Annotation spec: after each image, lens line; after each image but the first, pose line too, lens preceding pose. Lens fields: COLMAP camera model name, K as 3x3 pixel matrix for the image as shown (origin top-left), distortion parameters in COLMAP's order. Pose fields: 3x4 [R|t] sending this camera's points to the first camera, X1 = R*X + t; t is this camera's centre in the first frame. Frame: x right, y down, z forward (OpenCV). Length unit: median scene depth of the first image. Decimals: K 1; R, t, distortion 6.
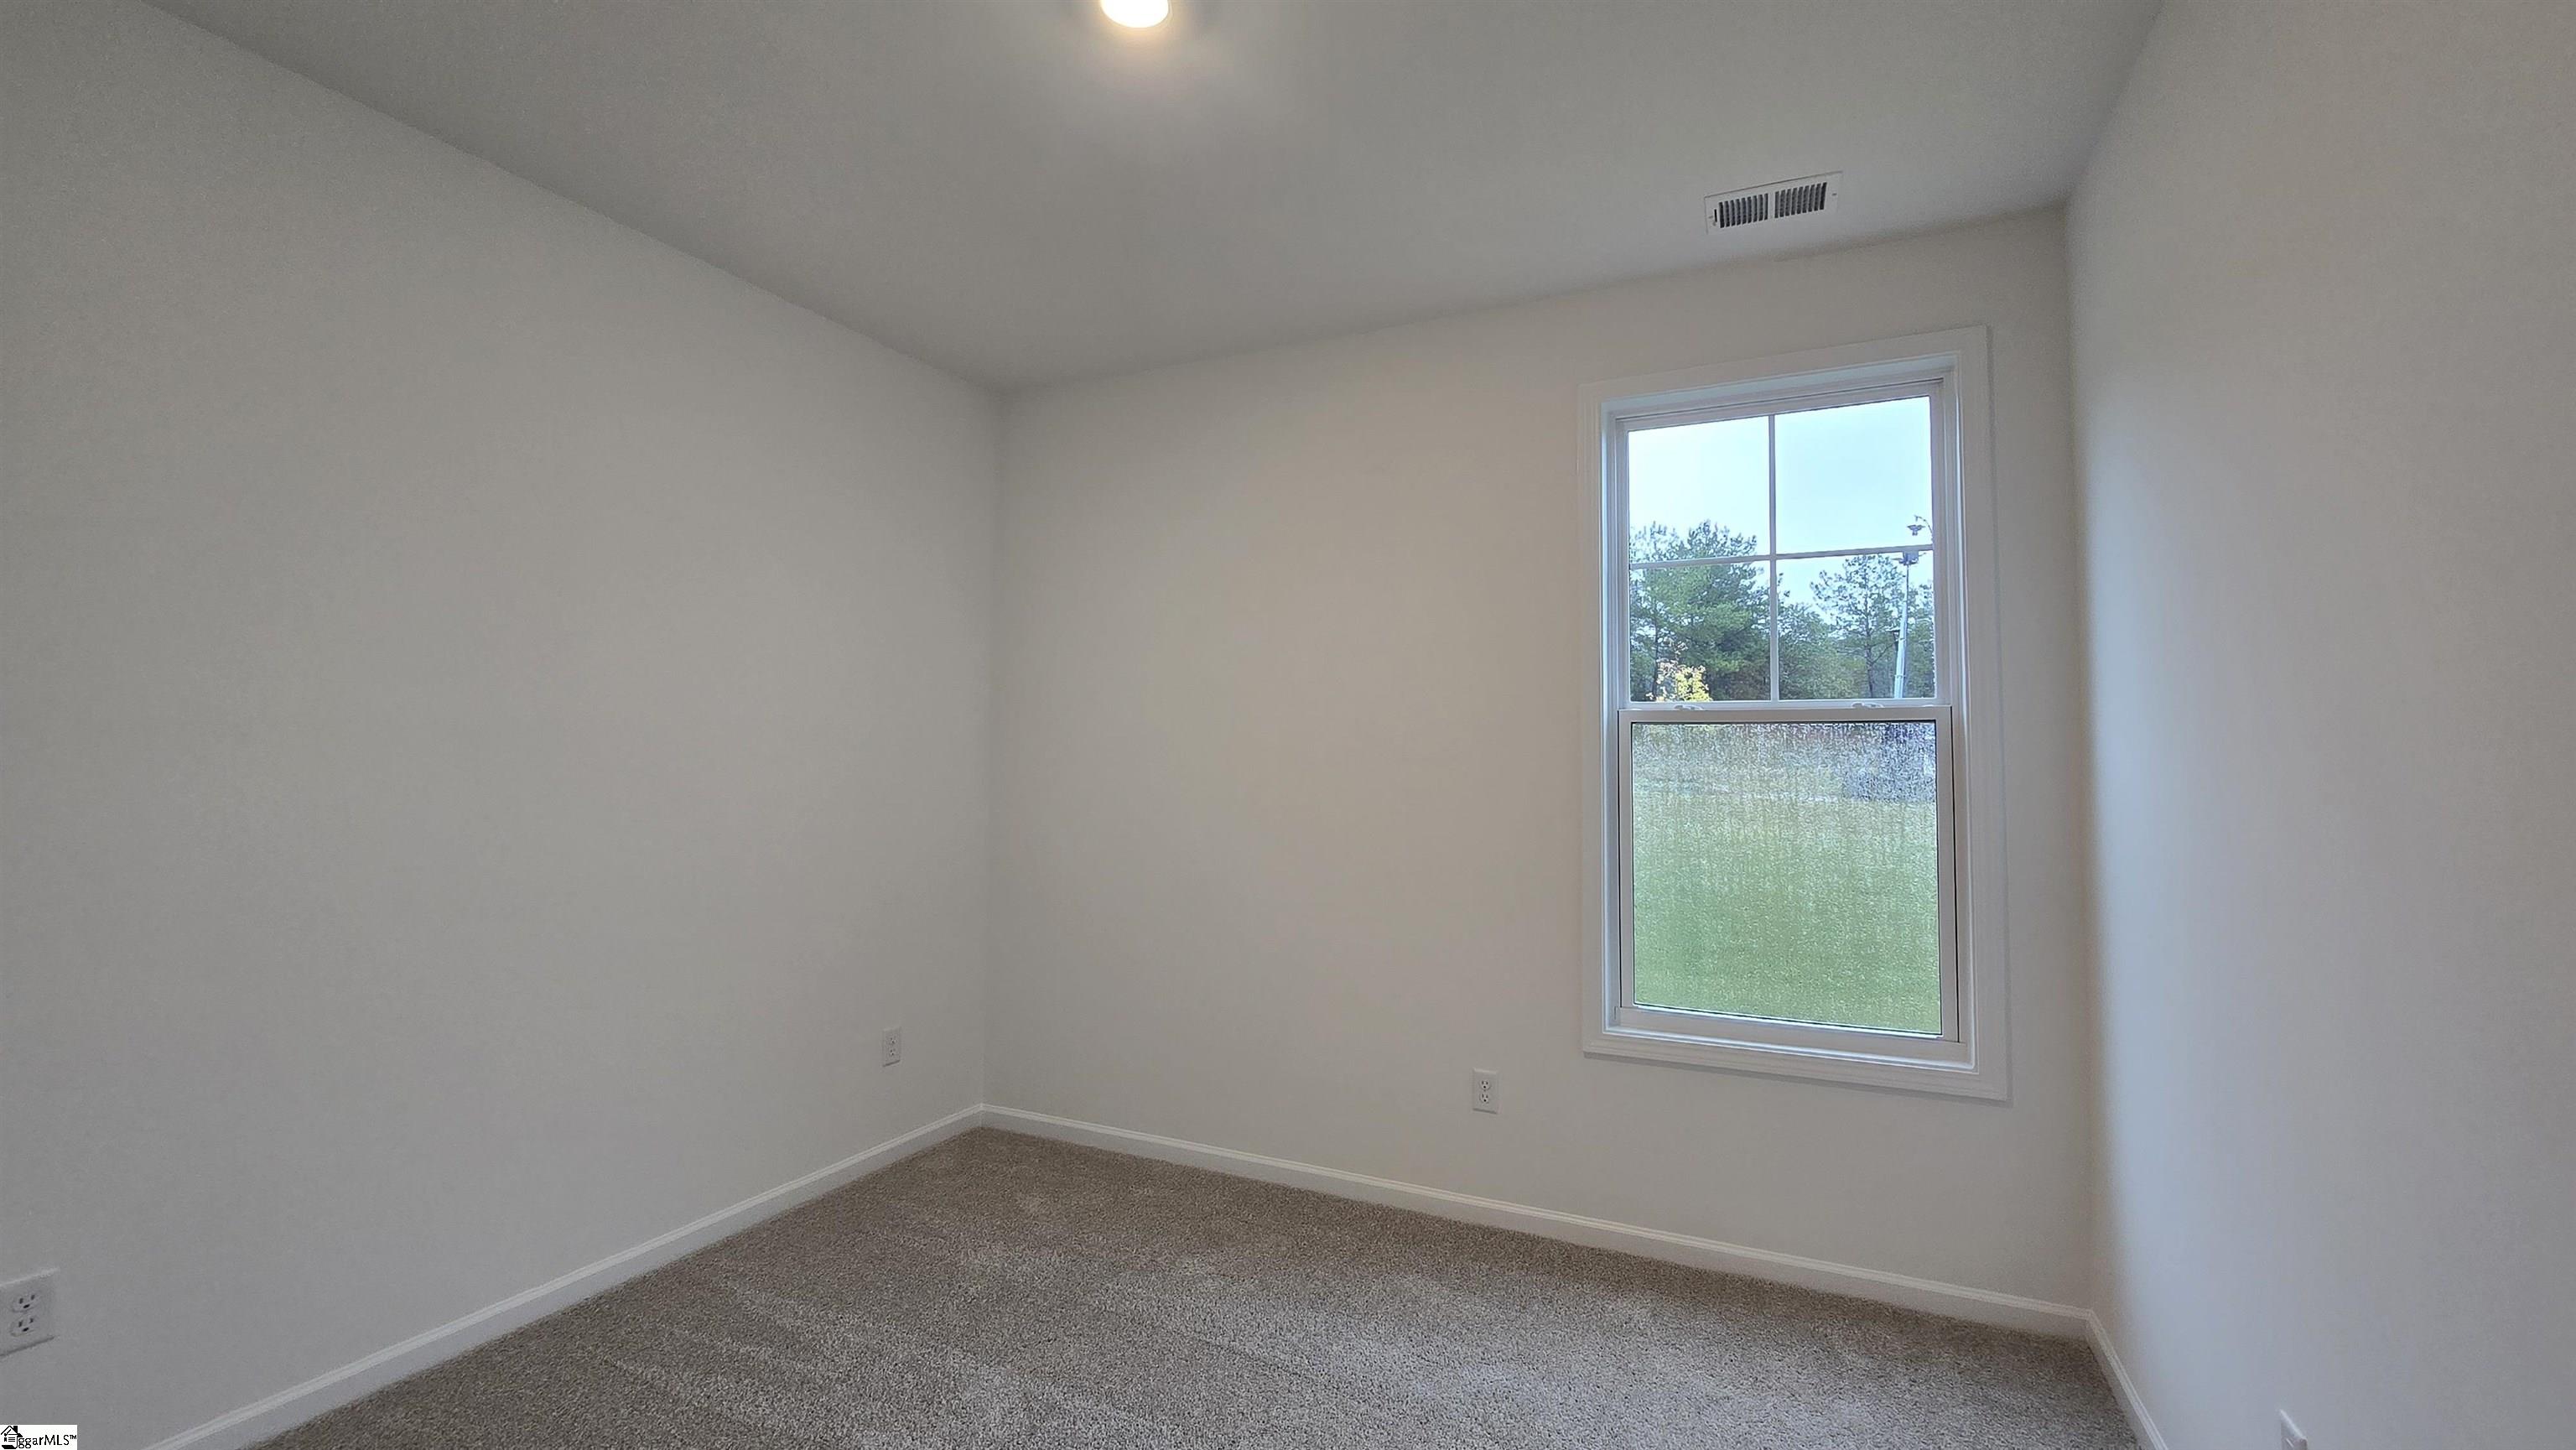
lens RADIAL K [[1024.1, 0, 1305.9], [0, 1024.1, 710.0], [0, 0, 1]] dist [-0.002435, -0.000104]
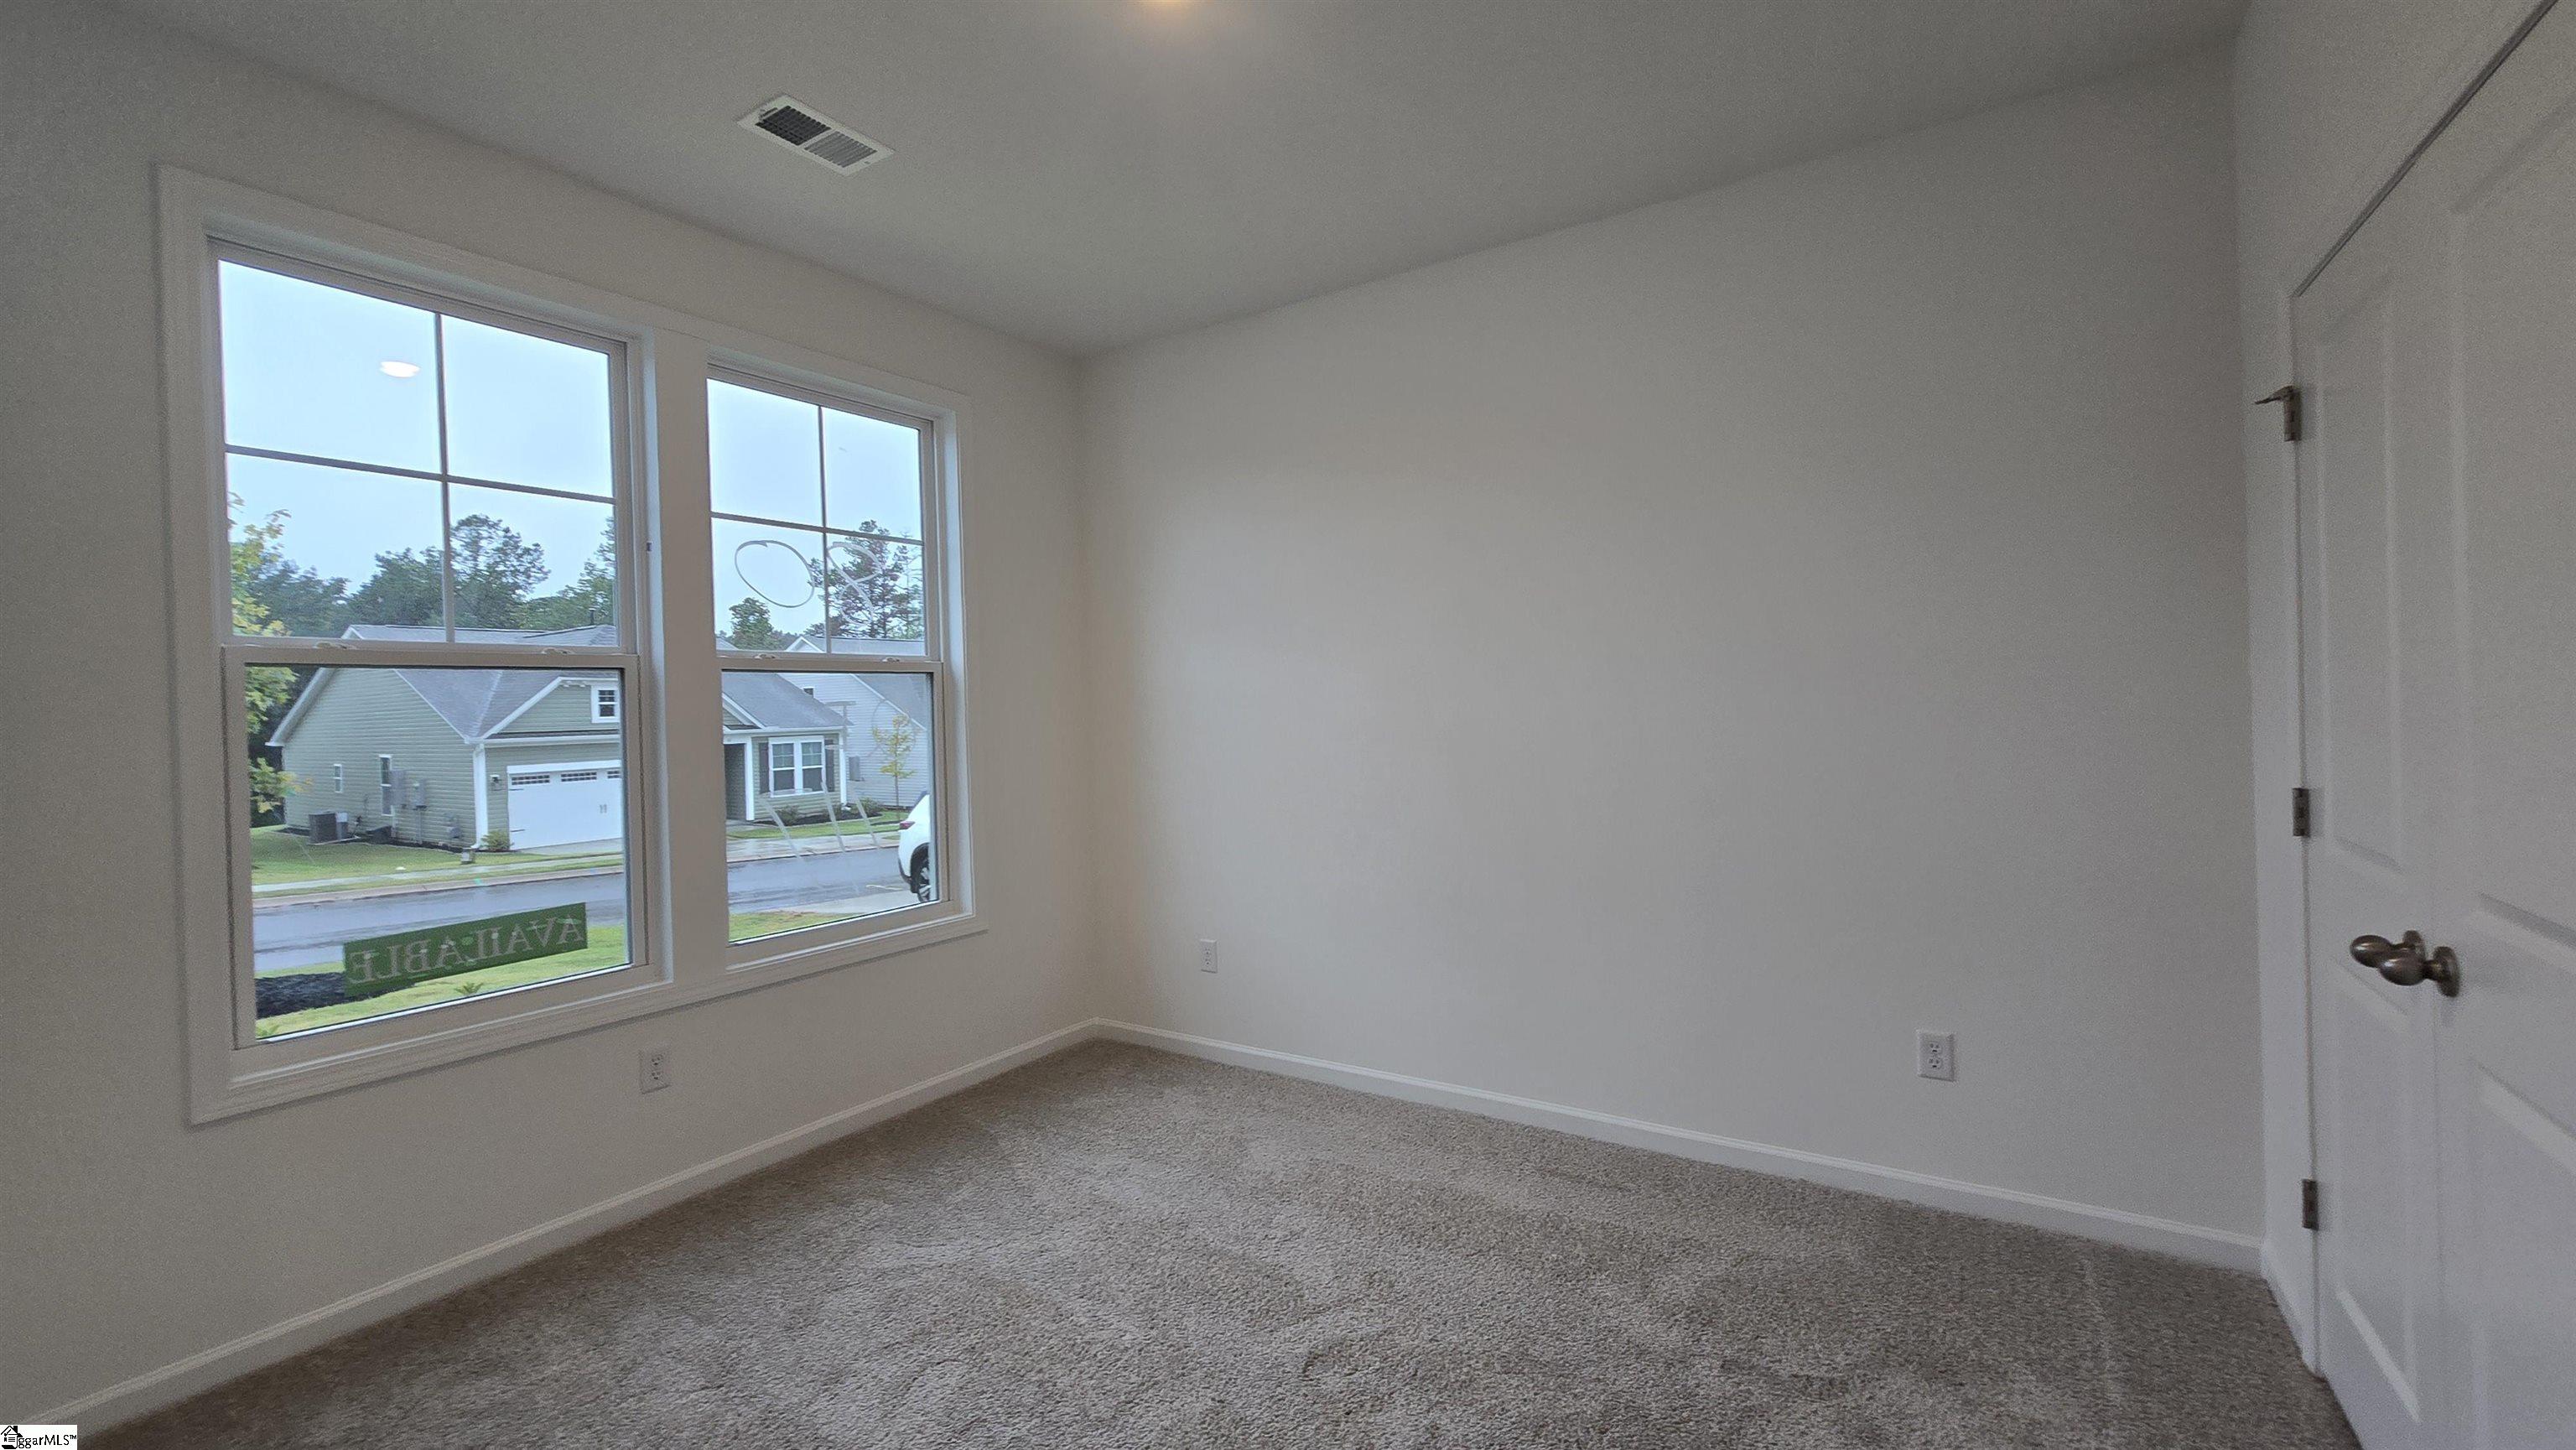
lens RADIAL K [[1024.1, 0, 1305.9], [0, 1024.1, 710.0], [0, 0, 1]] dist [-0.002435, -0.000104]
pose [[0.156383, -0.020885, 0.987476, -0.331935], [-0.028703, 0.999258, 0.025679, 0.004913], [-0.987279, -0.032359, 0.155667, 0.148705]]
